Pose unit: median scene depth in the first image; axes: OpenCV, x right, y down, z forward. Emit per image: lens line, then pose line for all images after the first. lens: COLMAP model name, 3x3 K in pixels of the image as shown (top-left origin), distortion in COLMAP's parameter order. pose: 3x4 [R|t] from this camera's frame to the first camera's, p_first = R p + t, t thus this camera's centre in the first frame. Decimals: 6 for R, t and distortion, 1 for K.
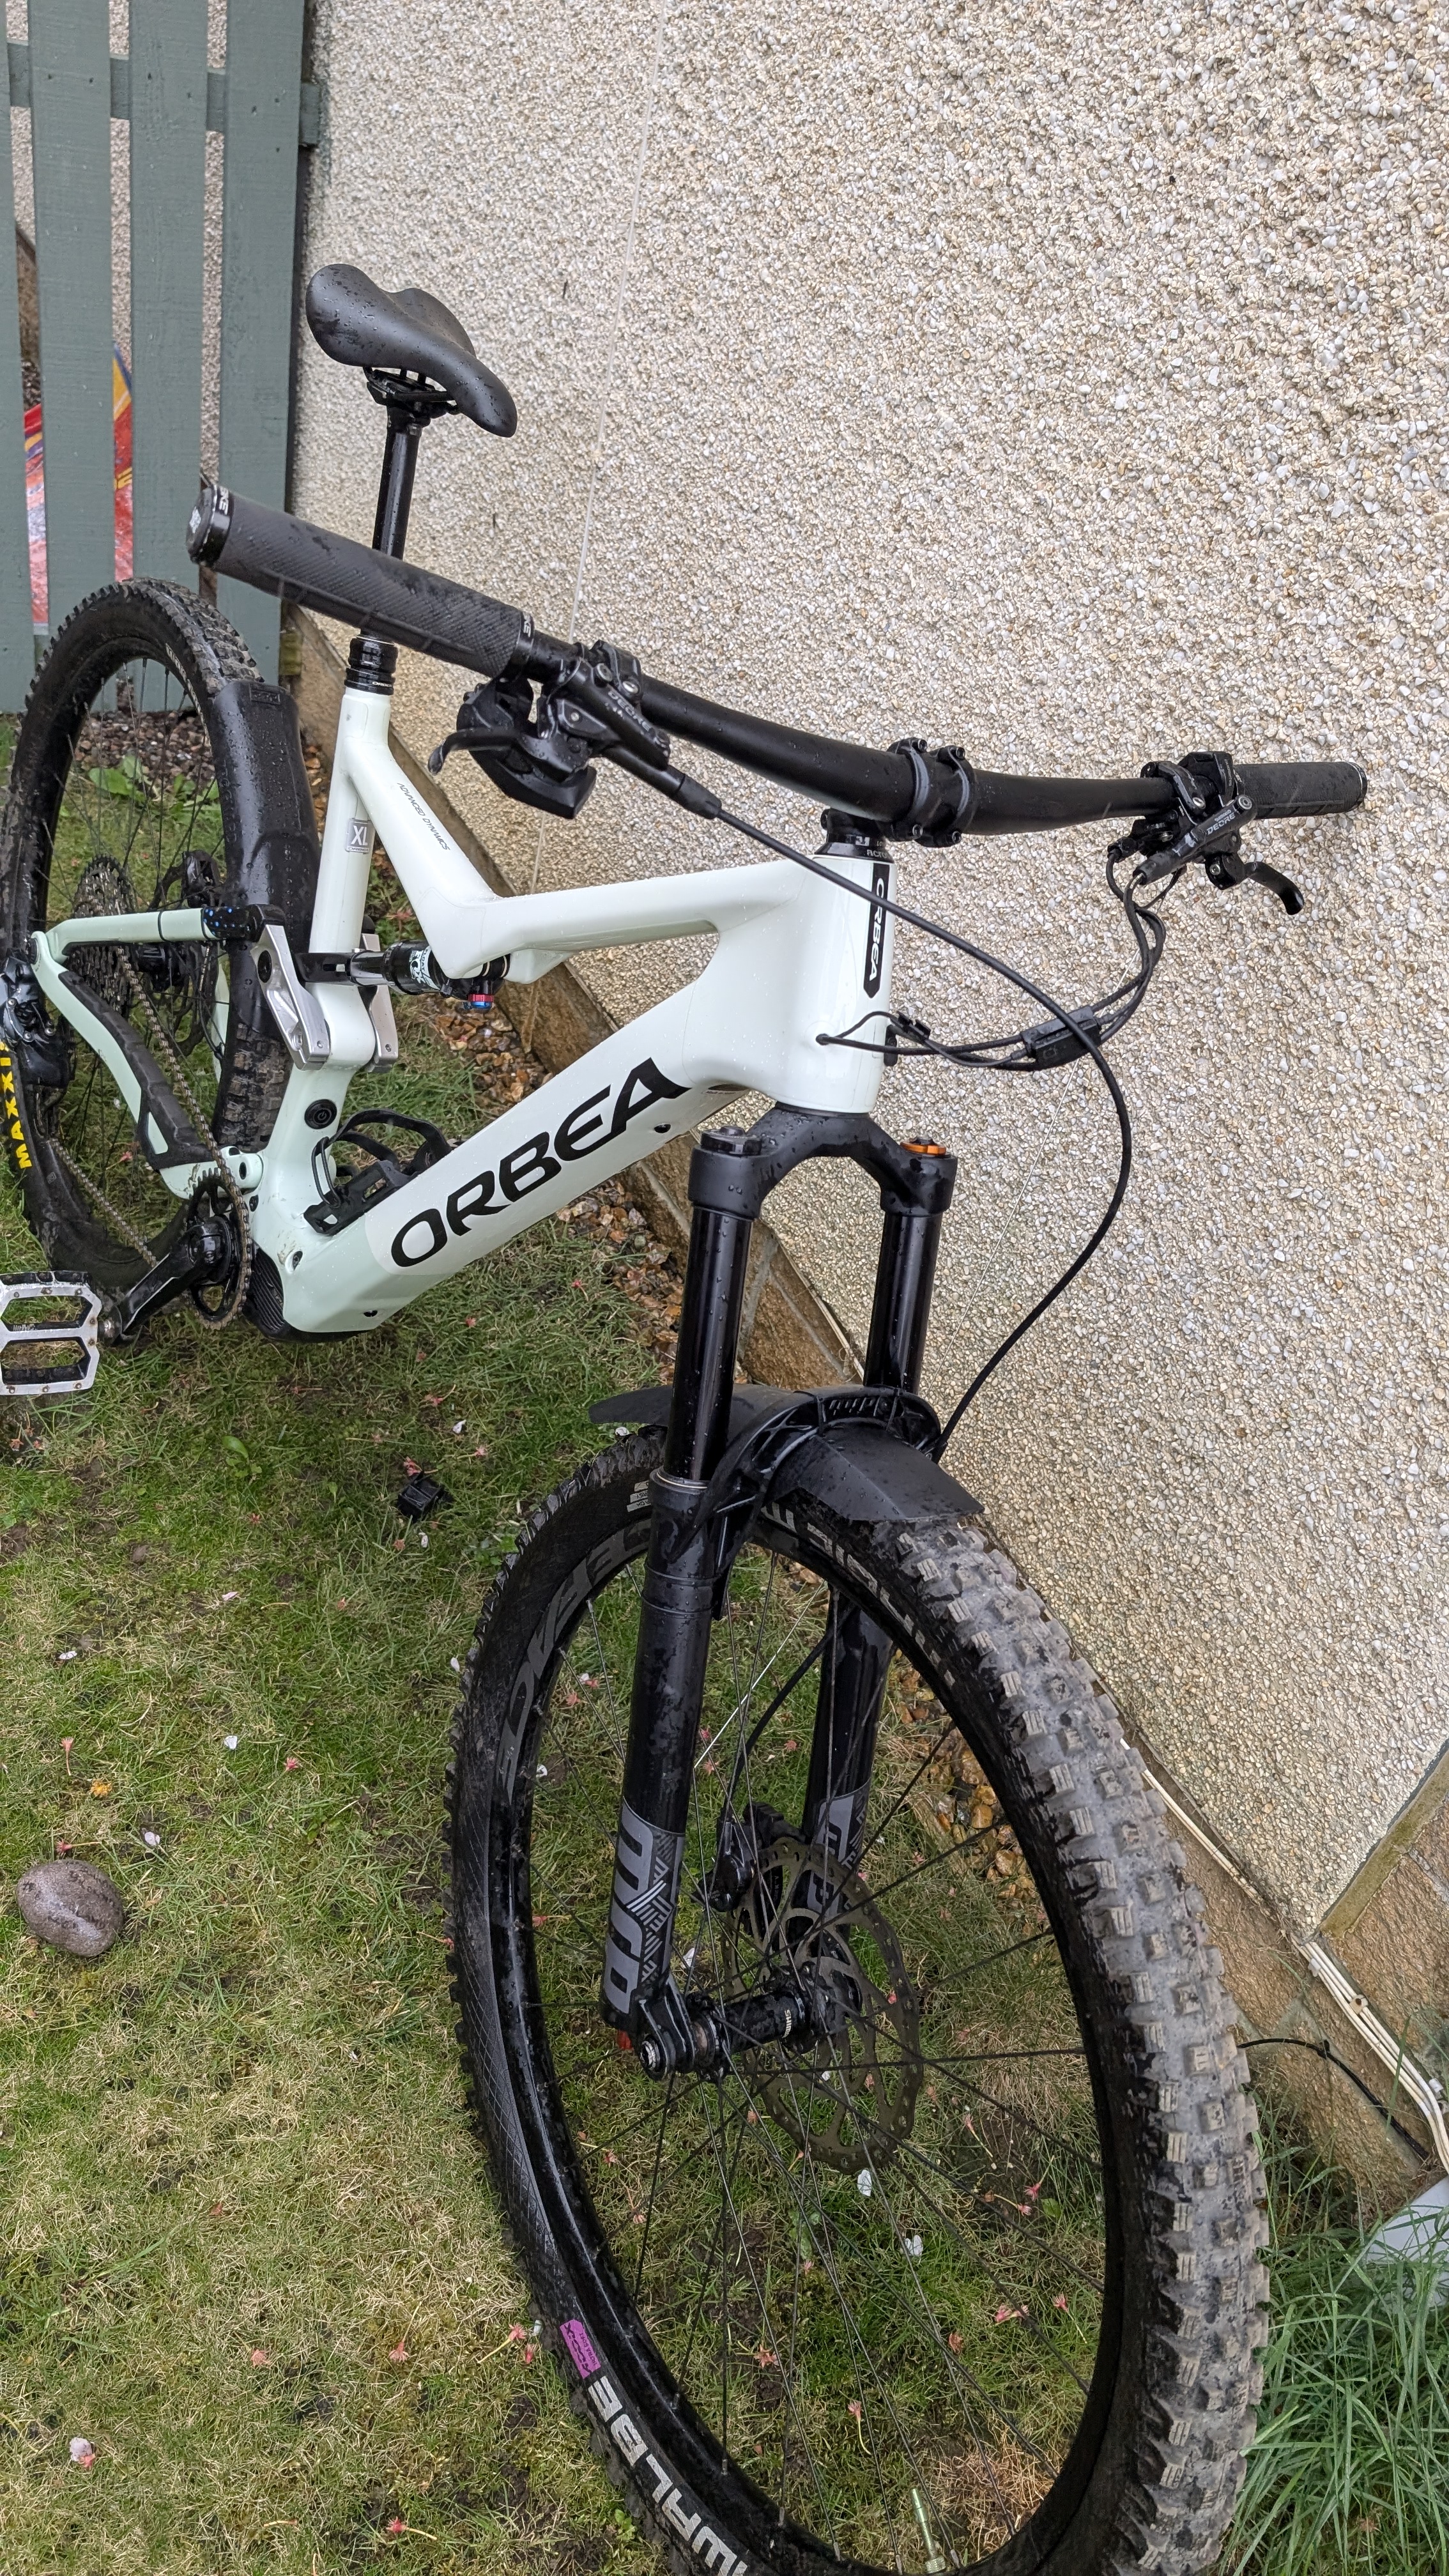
lens RADIAL K [[1910.3, 0, 724.5], [0, 1910.3, 1288.0], [0, 0, 1]] dist [-0.002536, -0.001344]
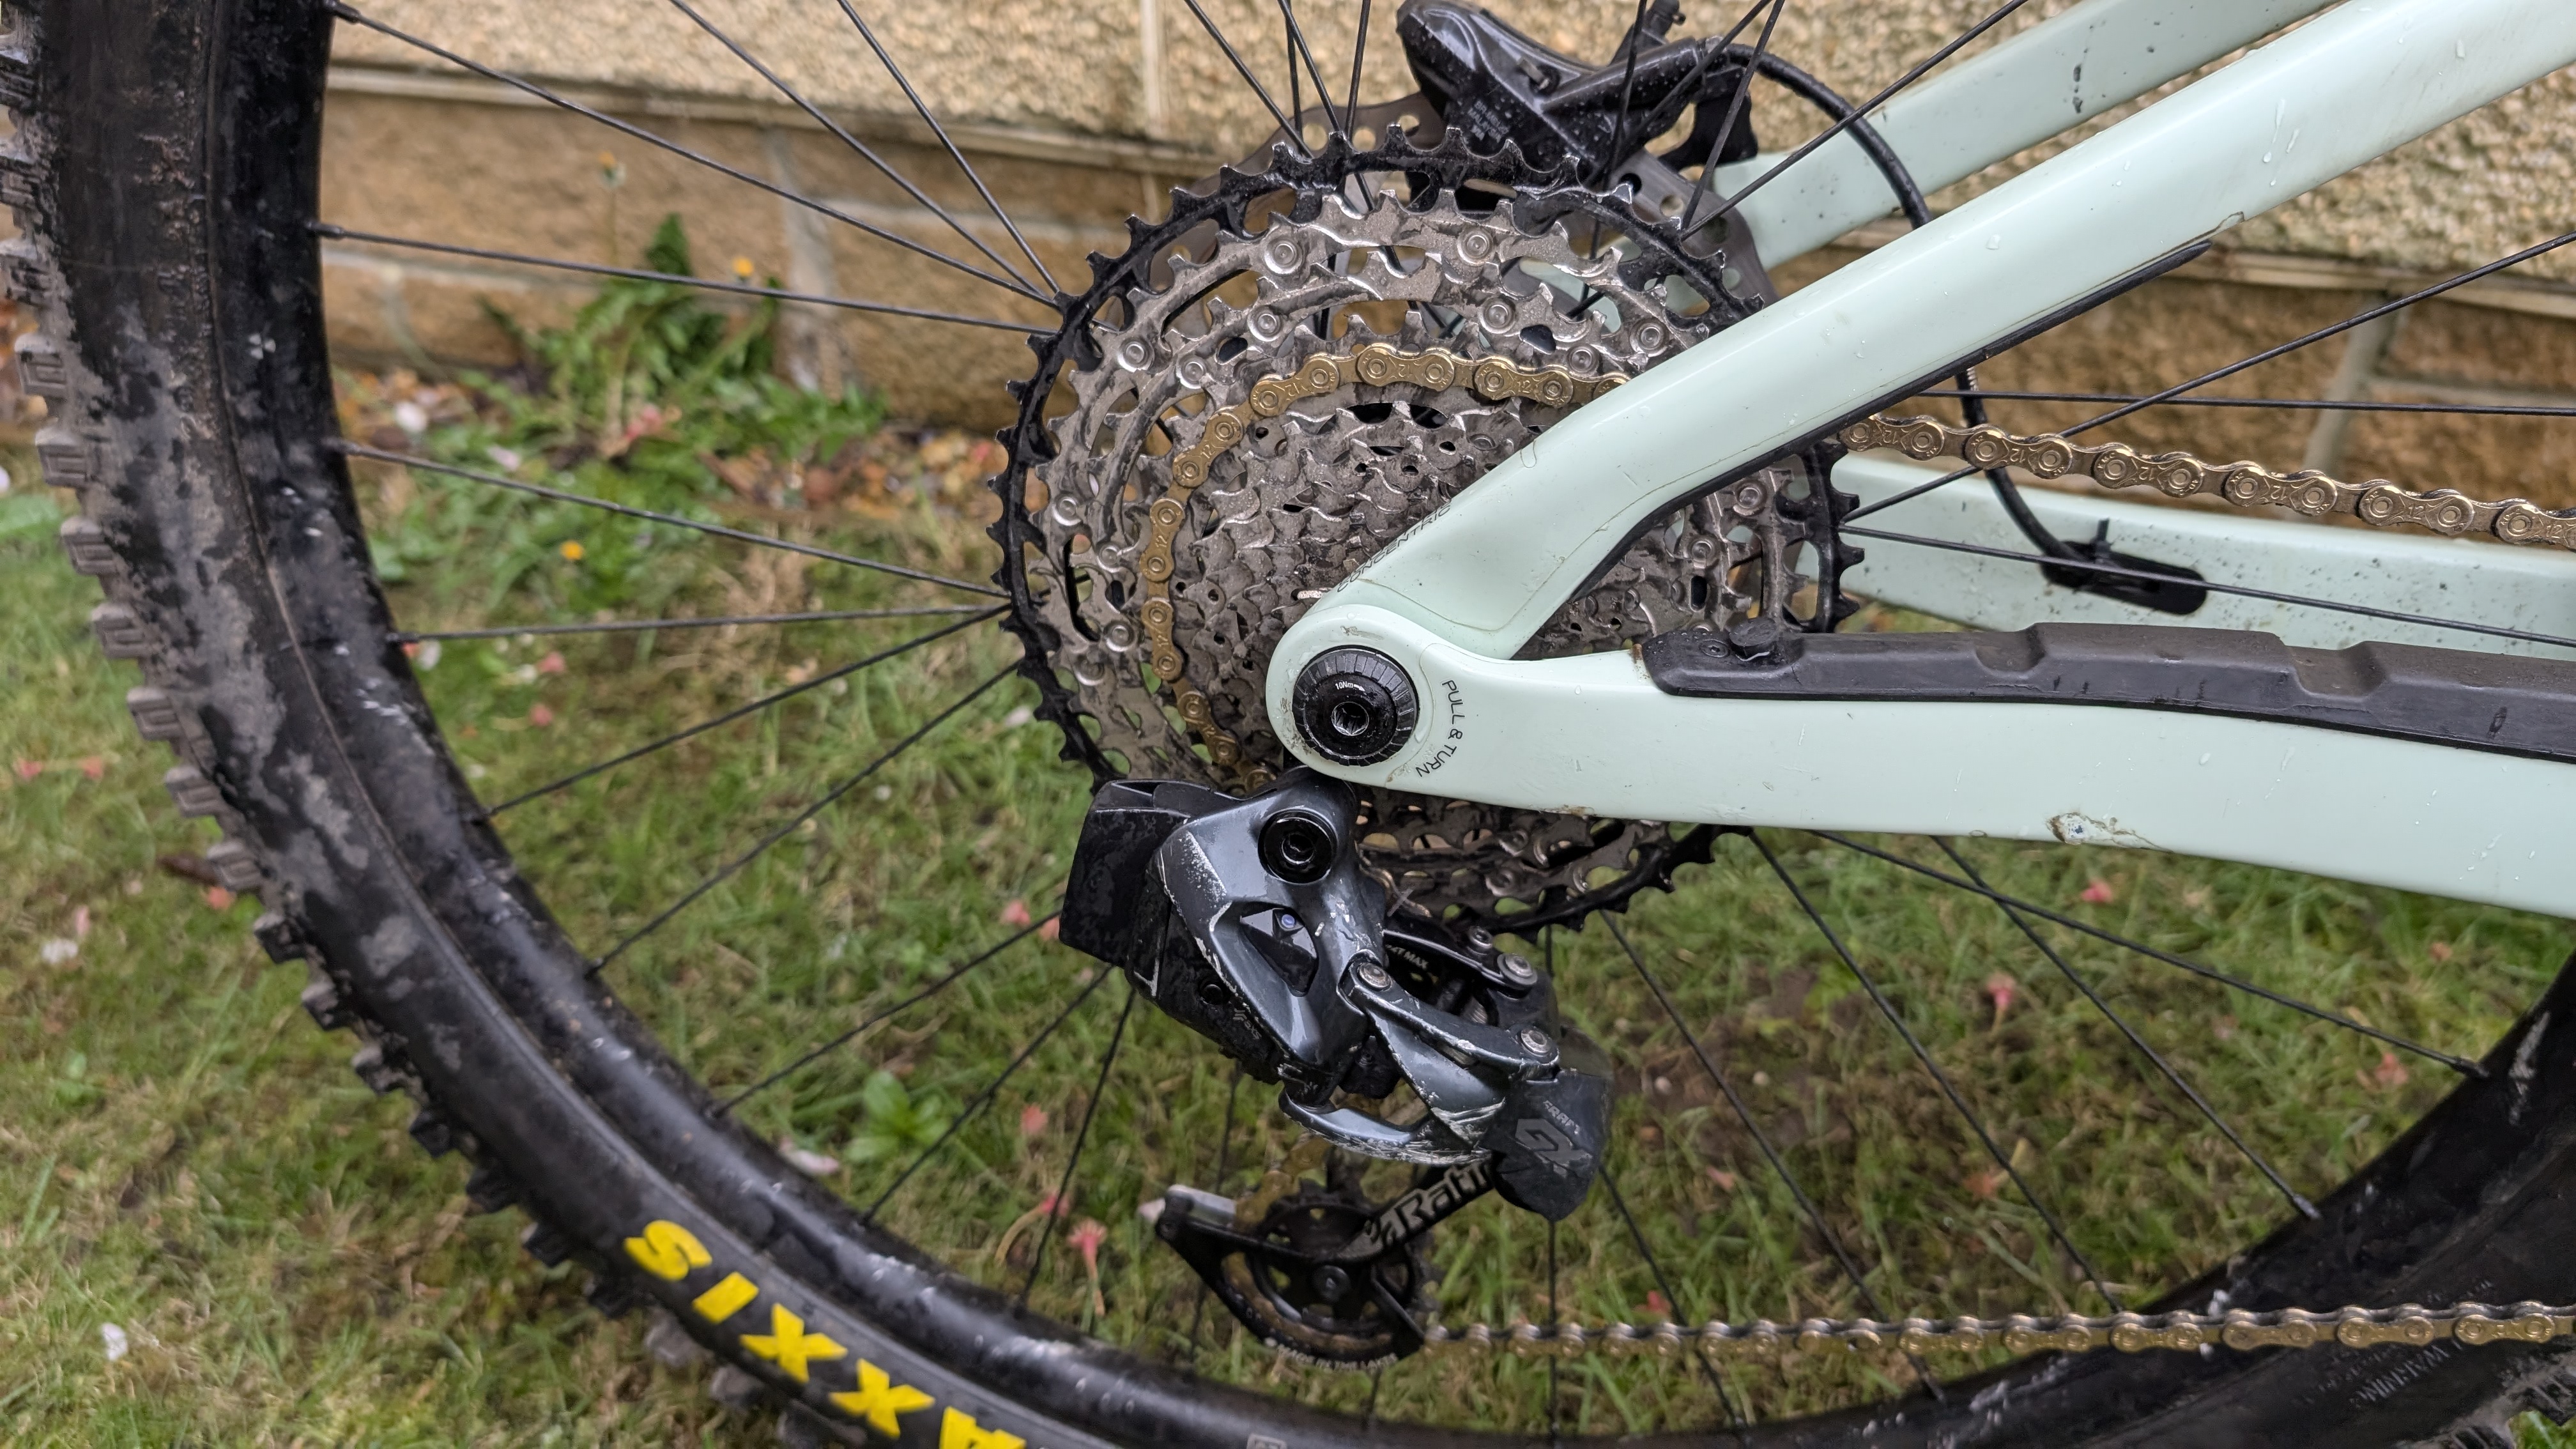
lens RADIAL K [[1910.3, 0, 1303.8], [0, 1910.3, 716.1], [0, 0, 1]] dist [-0.002536, -0.001344]
pose [[0.633286, -0.610462, 0.475694, -0.684581], [0.580766, 0.781123, 0.229254, -0.332982], [-0.511527, 0.131084, 0.849210, 1.227135]]
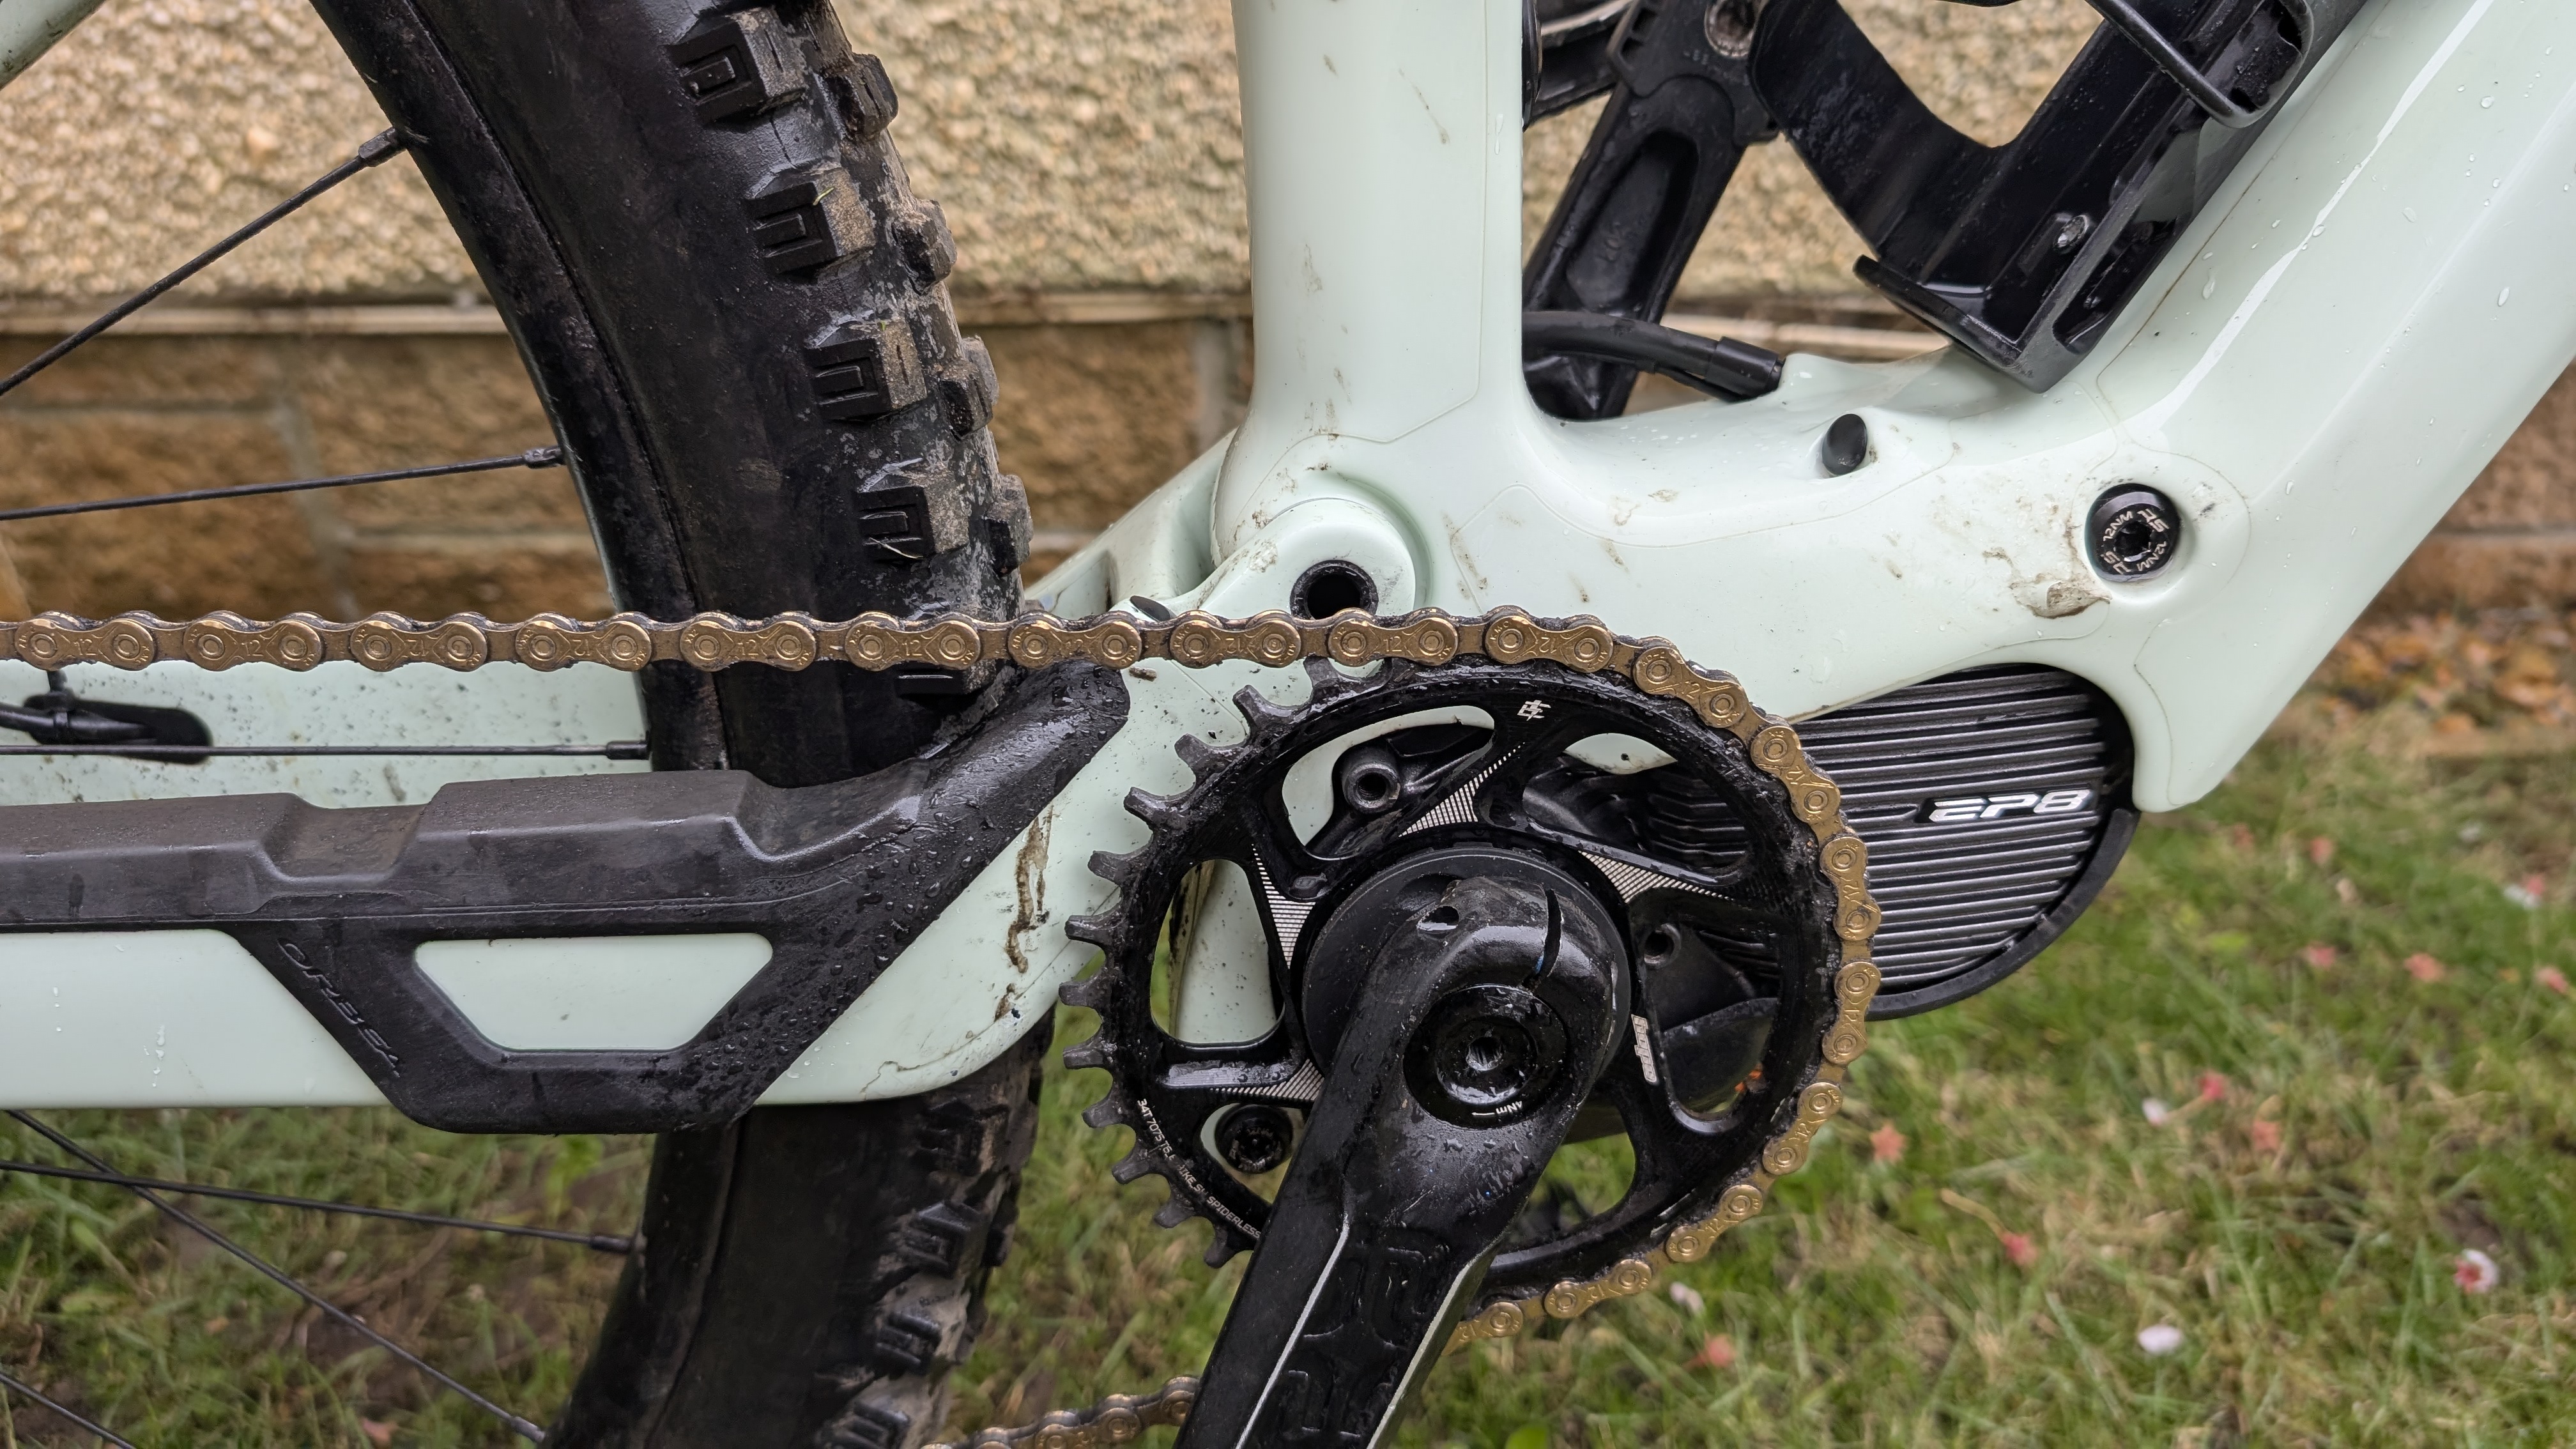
lens RADIAL K [[1934.0, 0, 1336.4], [0, 1934.0, 714.6], [0, 0, 1]] dist [-0.011421, -0.003013]
pose [[0.408410, -0.670162, 0.619746, -0.498191], [0.636161, 0.695874, 0.333255, -0.155536], [-0.654600, 0.258153, 0.710532, 1.109313]]
